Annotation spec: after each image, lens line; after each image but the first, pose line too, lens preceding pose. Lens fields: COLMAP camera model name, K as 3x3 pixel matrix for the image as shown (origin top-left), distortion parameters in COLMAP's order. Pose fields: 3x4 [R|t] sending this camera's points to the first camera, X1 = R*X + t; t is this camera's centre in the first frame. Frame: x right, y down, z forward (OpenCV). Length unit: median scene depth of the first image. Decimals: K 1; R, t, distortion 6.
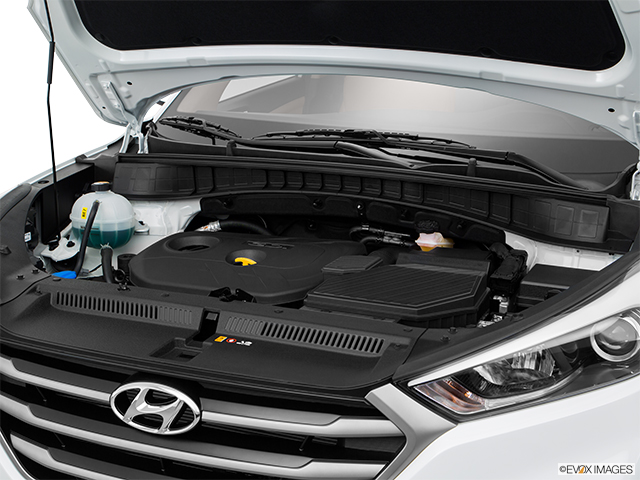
lens RADIAL K [[1018.9, 0, 320.9], [0, 1018.9, 239.7], [0, 0, 1]] dist [0.084600, 0.000000]
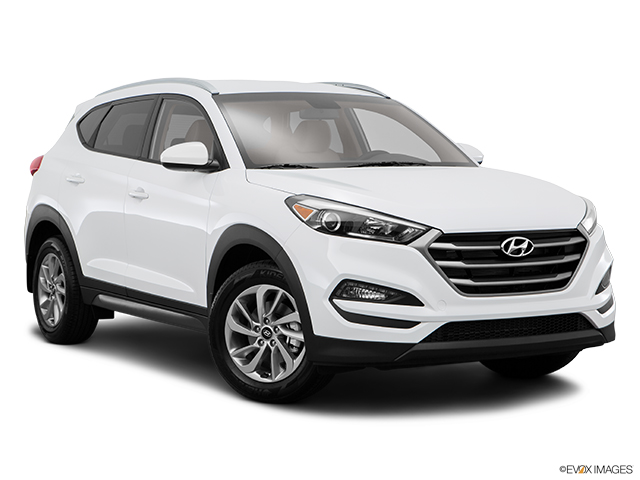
lens RADIAL K [[1461.2, 0, 319.4], [0, 1461.2, 238.5], [0, 0, 1]] dist [0.224352, 0.000000]
pose [[0.593345, -0.062934, 0.802484, -3.360181], [0.201748, 0.976745, -0.072569, 0.310173], [-0.779256, 0.204958, 0.592244, -0.762430]]
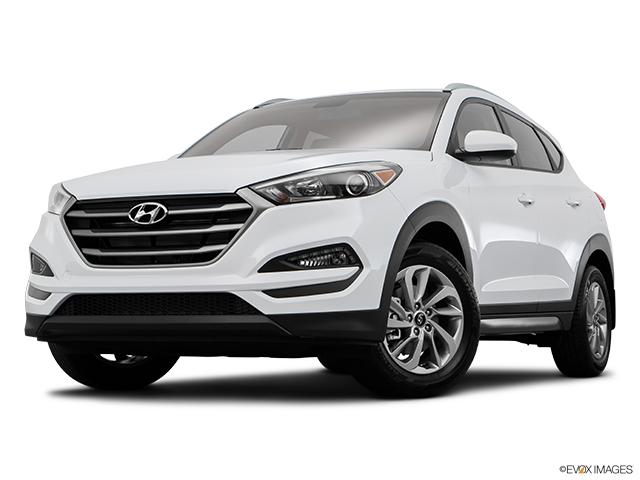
lens RADIAL K [[1321.3, 0, 323.2], [0, 1321.3, 221.4], [0, 0, 1]] dist [0.120070, 0.000000]
pose [[0.996615, -0.022190, -0.079157, 0.451867], [-0.003367, 0.951056, -0.309001, 1.081531], [0.082139, 0.308222, 0.947762, -1.717860]]
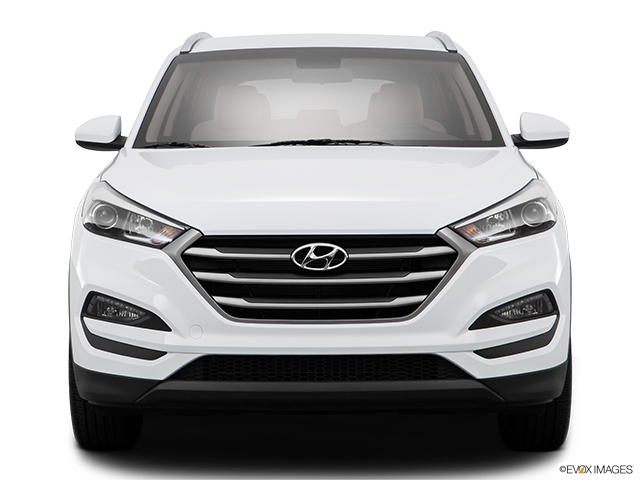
lens RADIAL K [[1852.5, 0, 320.2], [0, 1852.5, 240.7], [0, 0, 1]] dist [0.220399, 0.000000]
pose [[0.924998, -0.041967, 0.377648, -1.410458], [0.108919, 0.981459, -0.157716, 0.659474], [-0.364027, 0.187020, 0.912419, -2.016741]]
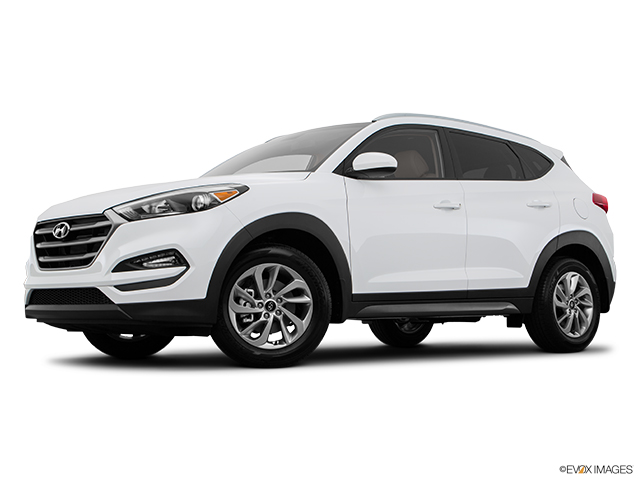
lens RADIAL K [[1048.0, 0, 317.8], [0, 1048.0, 234.0], [0, 0, 1]] dist [0.042917, 0.000000]
pose [[0.892758, -0.051536, -0.447580, 1.950002], [-0.086844, 0.955121, -0.283198, 1.008623], [0.442088, 0.291697, 0.848217, -1.341399]]
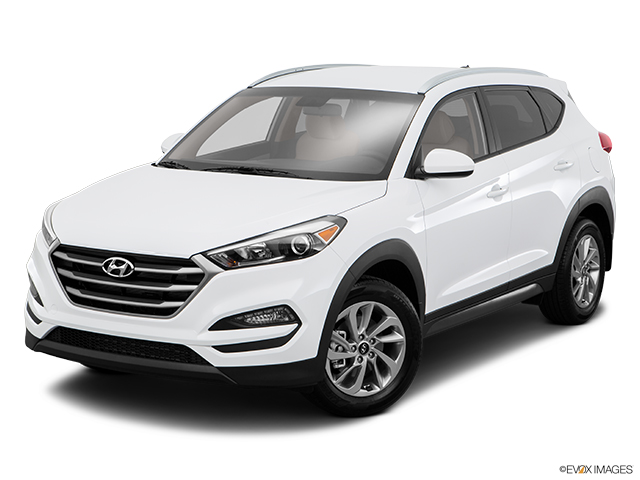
lens RADIAL K [[1473.1, 0, 318.0], [0, 1473.1, 243.8], [0, 0, 1]] dist [0.237334, 0.000000]
pose [[0.984433, 0.017680, -0.174867, 0.983328], [-0.033489, 0.995568, -0.087874, 0.417686], [0.172539, 0.092362, 0.980663, -2.566552]]
